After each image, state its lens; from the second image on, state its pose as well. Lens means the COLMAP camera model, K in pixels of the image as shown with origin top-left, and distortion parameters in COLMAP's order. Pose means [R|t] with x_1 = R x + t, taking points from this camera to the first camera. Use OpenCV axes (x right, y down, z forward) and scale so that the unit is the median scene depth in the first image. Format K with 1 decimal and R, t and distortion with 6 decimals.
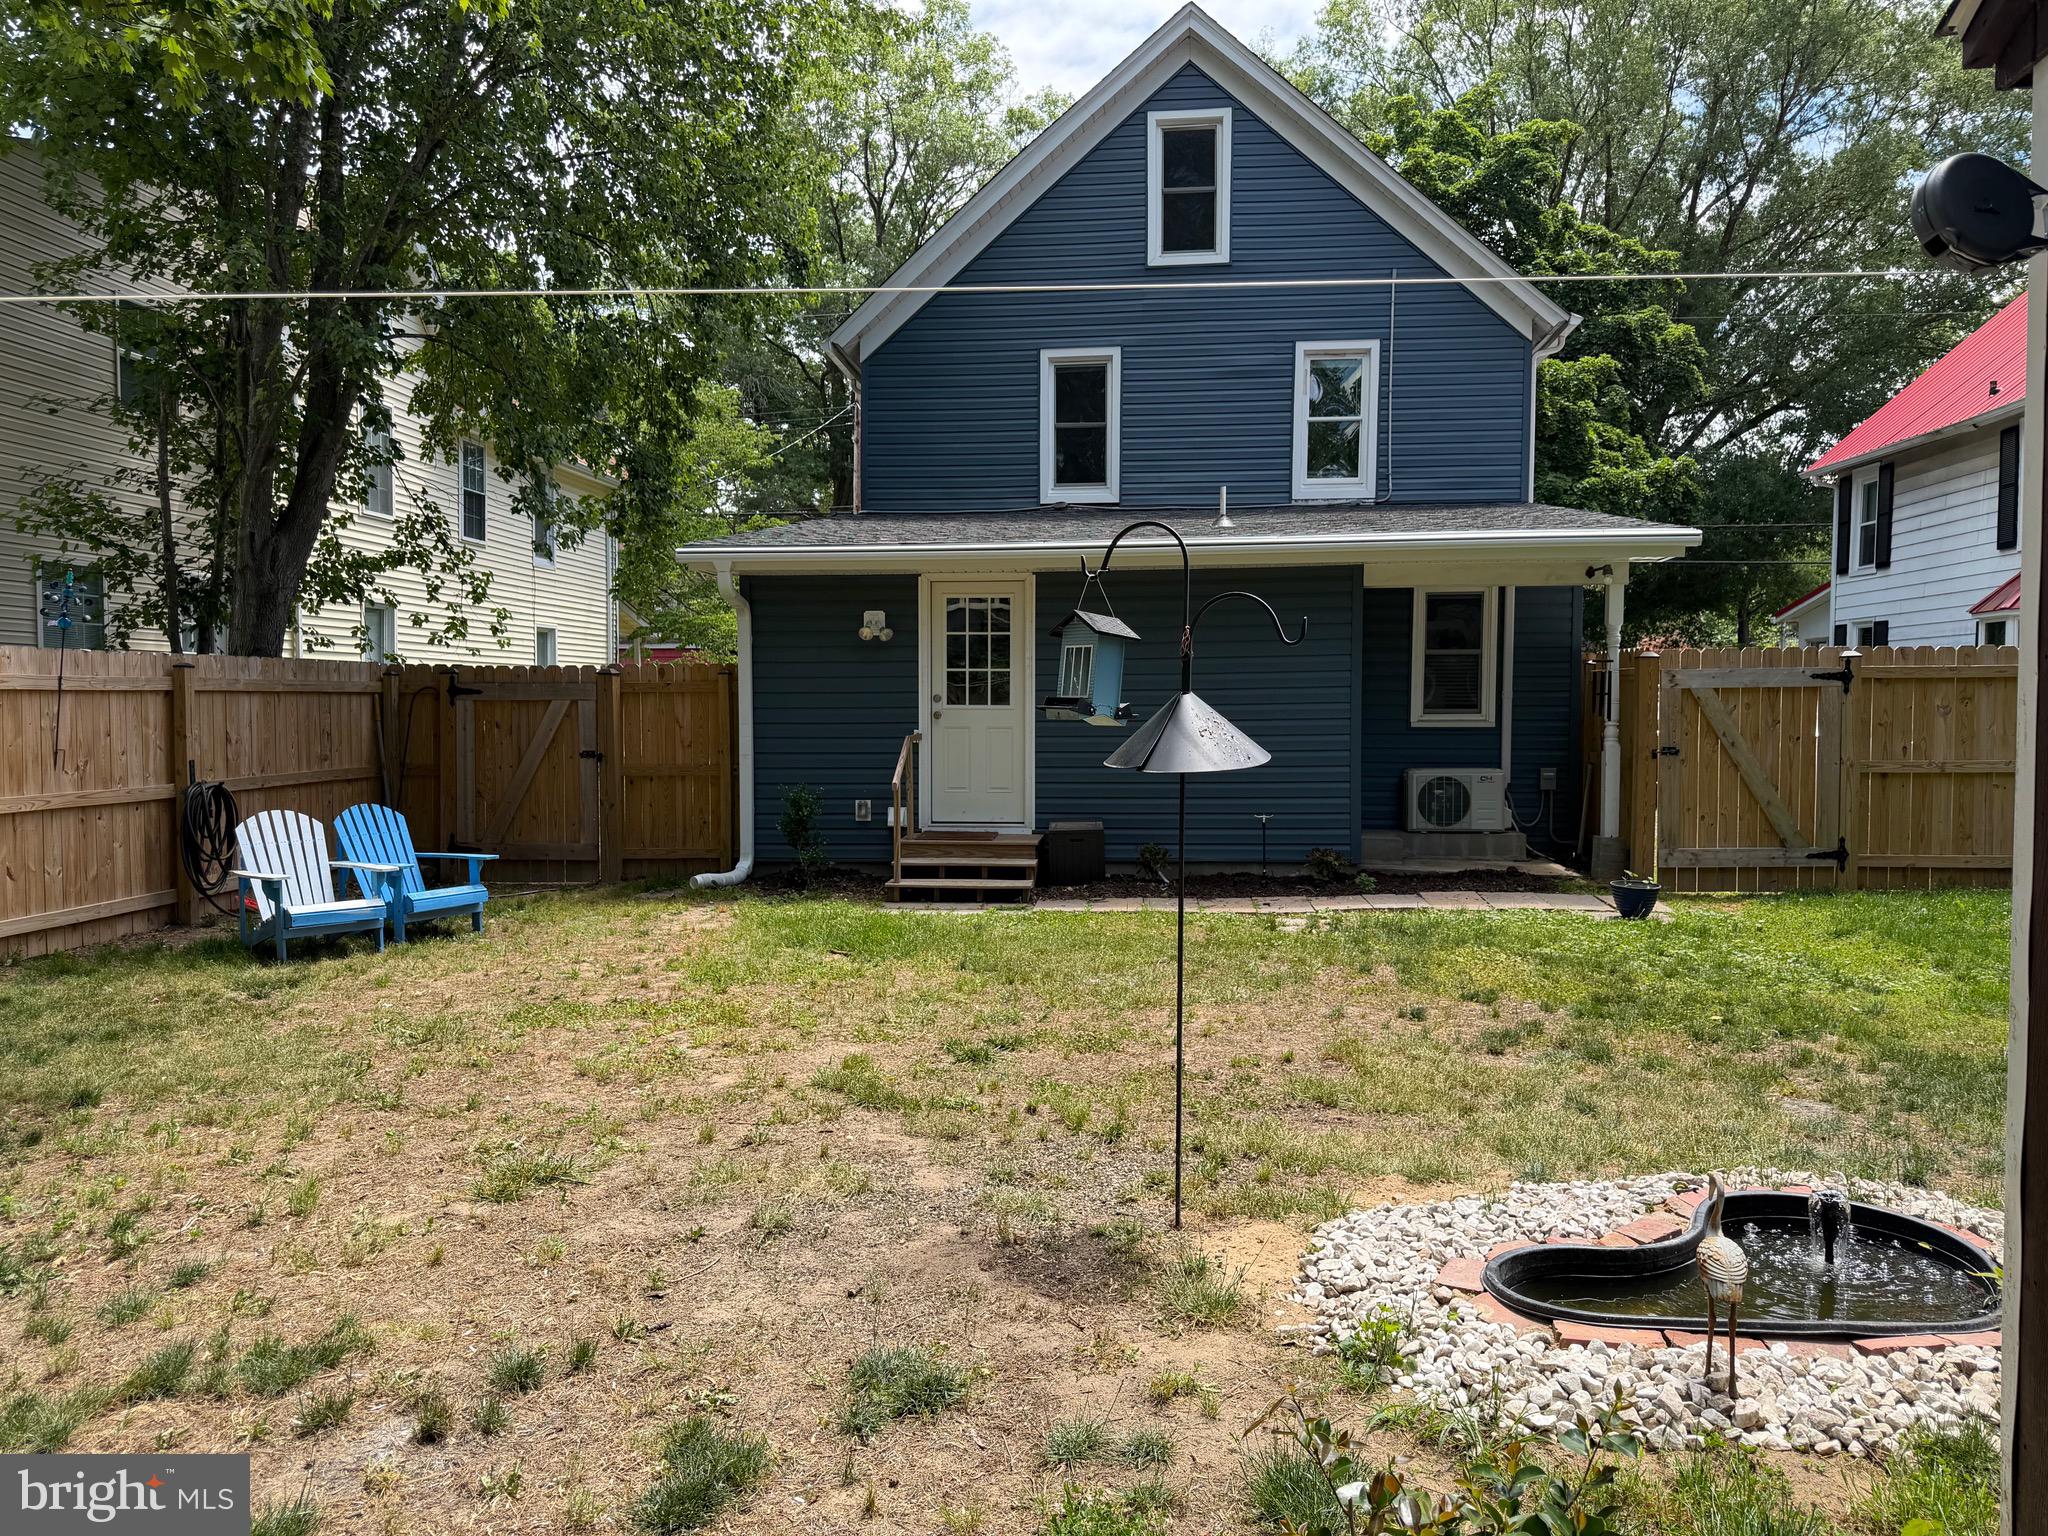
lens RADIAL K [[1446.6, 0, 1011.3], [0, 1446.6, 777.2], [0, 0, 1]] dist [0.096258, -0.159811]
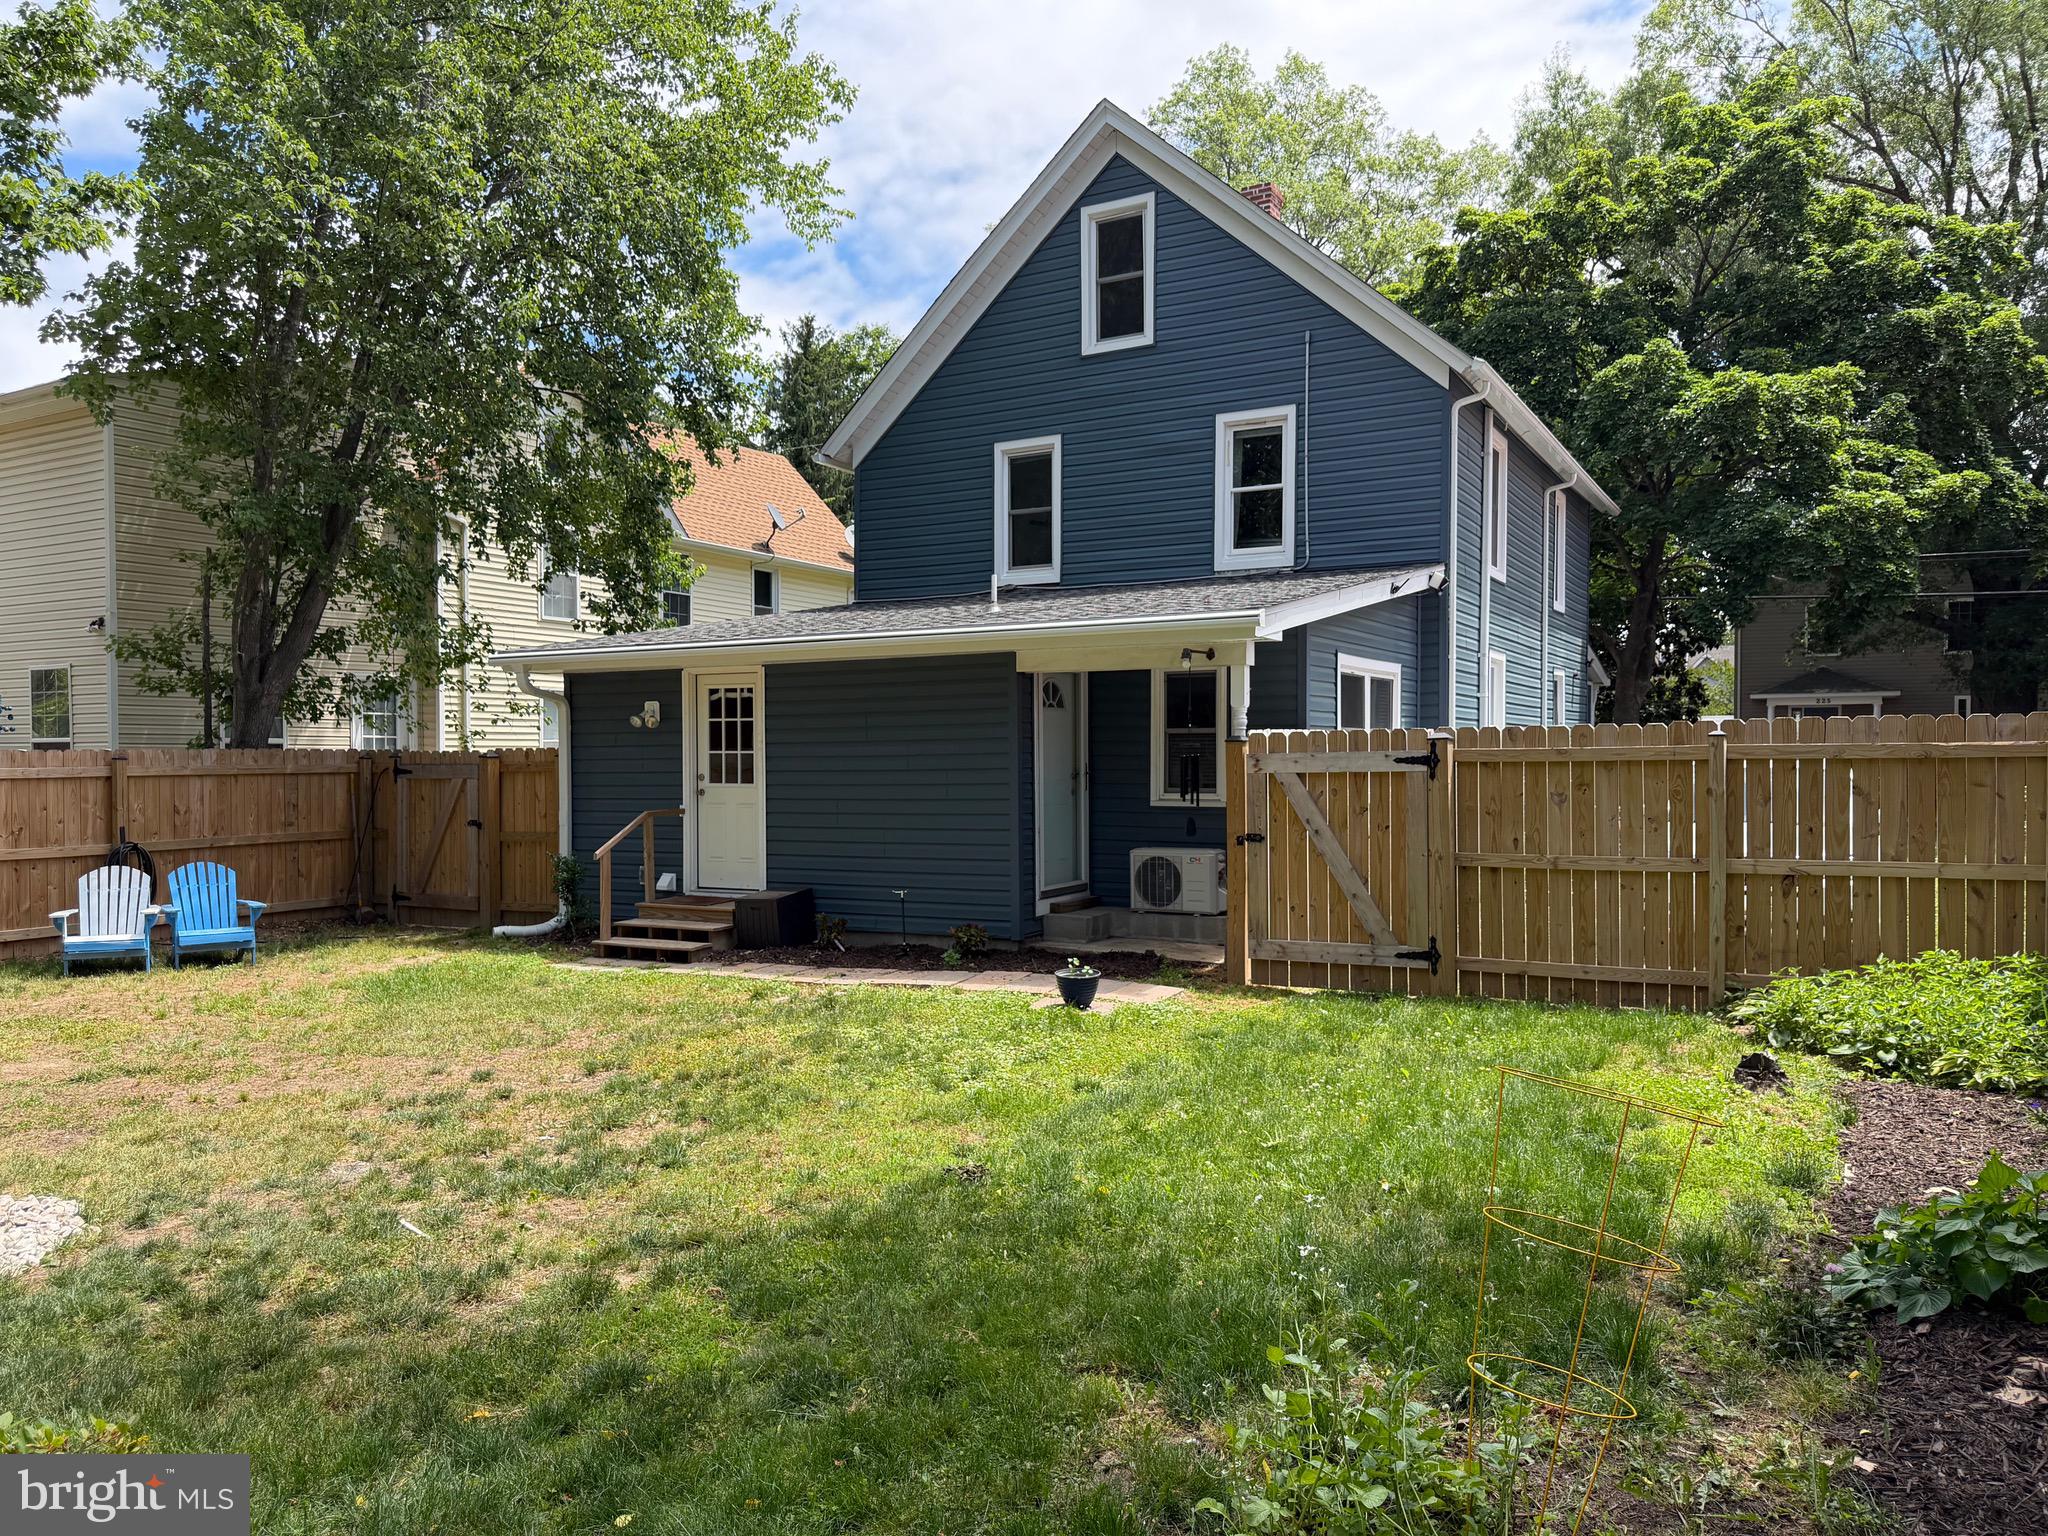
lens RADIAL K [[1428.6, 0, 1019.5], [0, 1428.6, 788.4], [0, 0, 1]] dist [0.105758, -0.136789]
pose [[0.917345, 0.006531, -0.398040, 0.472900], [-0.016928, 0.999601, -0.022614, -0.018389], [0.397733, 0.027483, 0.917089, 0.051324]]
